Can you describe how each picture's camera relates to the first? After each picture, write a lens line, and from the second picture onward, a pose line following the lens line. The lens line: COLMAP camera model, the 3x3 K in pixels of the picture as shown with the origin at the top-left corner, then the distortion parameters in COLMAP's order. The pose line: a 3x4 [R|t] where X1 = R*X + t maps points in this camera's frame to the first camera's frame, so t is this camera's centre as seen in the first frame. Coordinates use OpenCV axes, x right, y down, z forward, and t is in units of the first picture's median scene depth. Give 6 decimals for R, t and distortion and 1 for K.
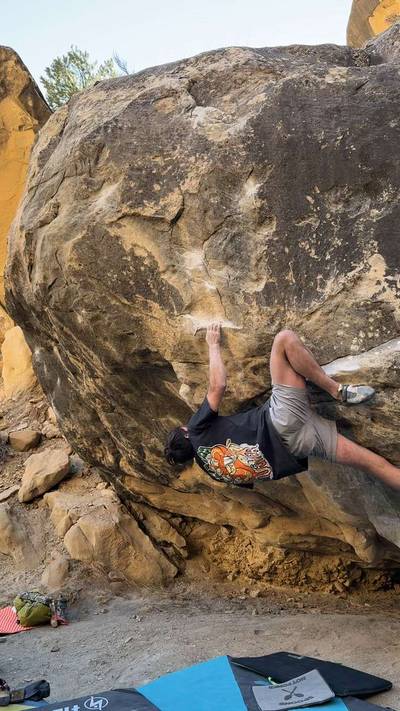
lens RADIAL K [[600.2, 0, 200.0], [0, 600.2, 355.5], [0, 0, 1]] dist [0.175913, -0.376988]
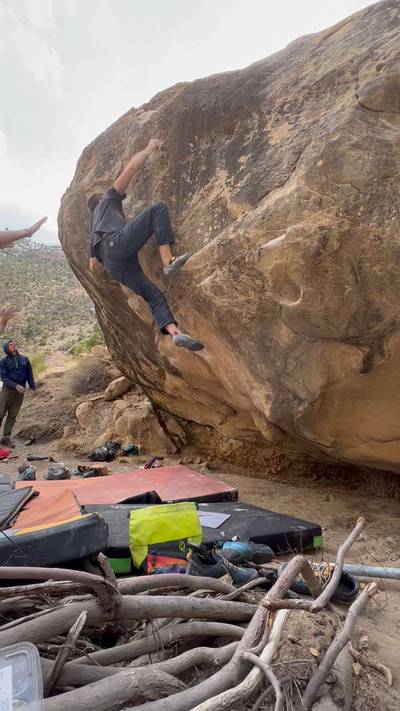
lens RADIAL K [[323.6, 0, 200.0], [0, 323.6, 355.5], [0, 0, 1]] dist [-0.005766, 0.000154]
pose [[0.973911, 0.053229, -0.220601, 0.341040], [-0.063276, 0.997244, -0.038725, 0.221863], [0.217931, 0.051673, 0.974595, 0.266697]]
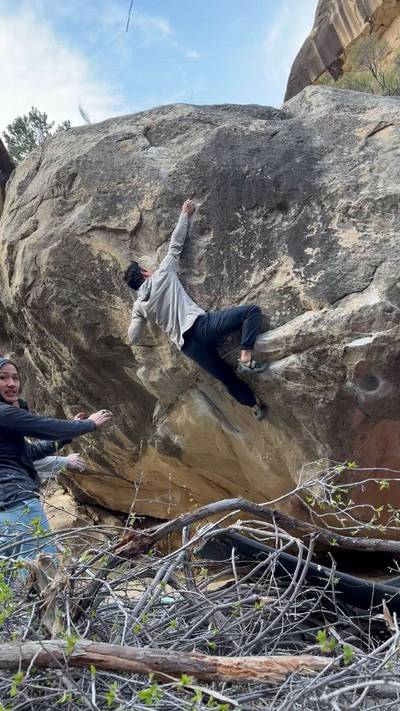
lens RADIAL K [[600.2, 0, 200.0], [0, 600.2, 355.5], [0, 0, 1]] dist [0.175913, -0.376988]
pose [[0.996311, 0.001009, 0.085805, -0.012033], [0.007367, 0.995233, -0.097250, 0.151251], [-0.085494, 0.097523, 0.991554, -0.229360]]
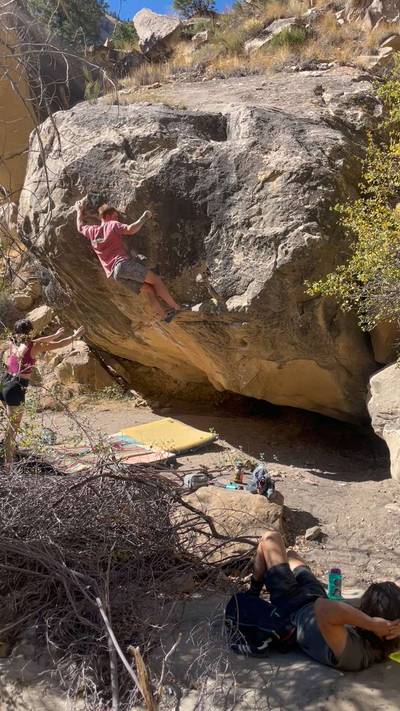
lens RADIAL K [[600.2, 0, 200.0], [0, 600.2, 355.5], [0, 0, 1]] dist [0.175913, -0.376988]
pose [[0.998128, 0.040525, 0.045806, 0.154579], [-0.051640, 0.959710, 0.276205, -0.353391], [-0.032767, -0.278054, 0.960006, -0.959372]]
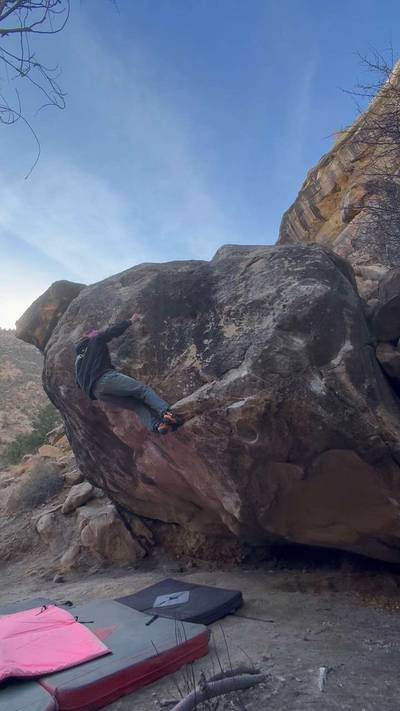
lens RADIAL K [[321.4, 0, 199.1], [0, 321.4, 356.4], [0, 0, 1]] dist [-0.000803, -0.000504]
pose [[0.998361, -0.047079, -0.032532, 0.279190], [0.036935, 0.964345, -0.262058, 0.114574], [0.043709, 0.260427, 0.964504, 0.017328]]
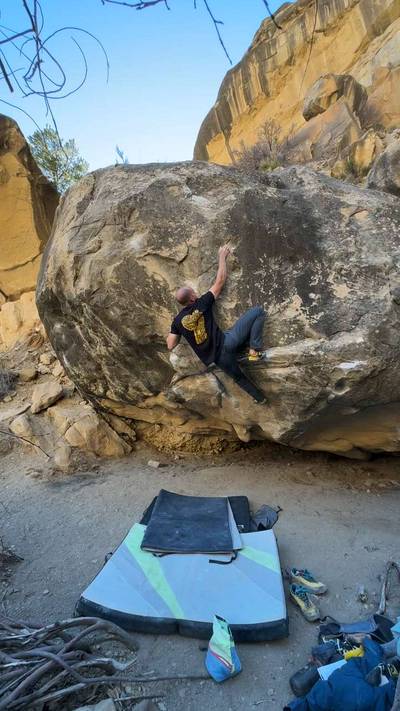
lens RADIAL K [[323.6, 0, 200.0], [0, 323.6, 355.5], [0, 0, 1]] dist [-0.005766, 0.000154]
pose [[0.950707, 0.024407, 0.309127, -0.254604], [-0.055909, 0.994052, 0.093463, -0.044558], [-0.305008, -0.106139, 0.946417, 0.086066]]
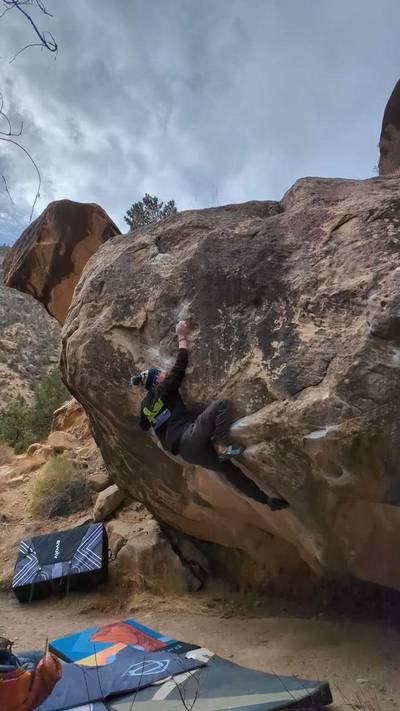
lens RADIAL K [[495.4, 0, 195.6], [0, 495.4, 352.5], [0, 0, 1]] dist [0.065344, -0.002403]
pose [[0.982179, -0.056203, -0.179348, 0.291817], [0.034316, 0.991827, -0.122885, -0.007014], [0.184789, 0.114541, 0.976081, -0.165555]]
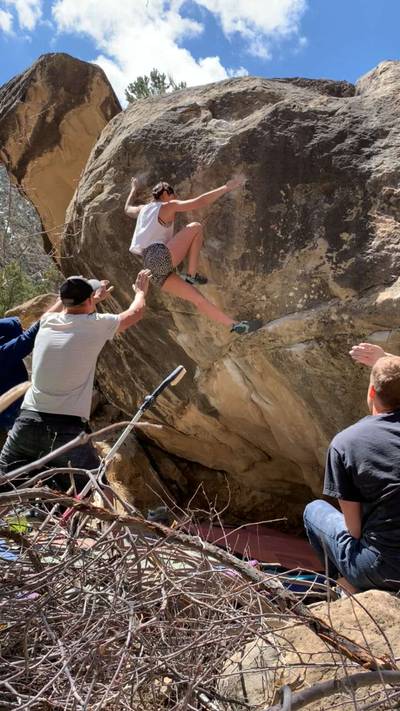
lens RADIAL K [[564.5, 0, 200.4], [0, 564.5, 352.9], [0, 0, 1]] dist [0.100759, -0.254657]
pose [[0.989463, 0.110661, -0.093369, 0.138129], [-0.111594, 0.993742, -0.004819, 0.099311], [0.092251, 0.015188, 0.995620, -0.208557]]
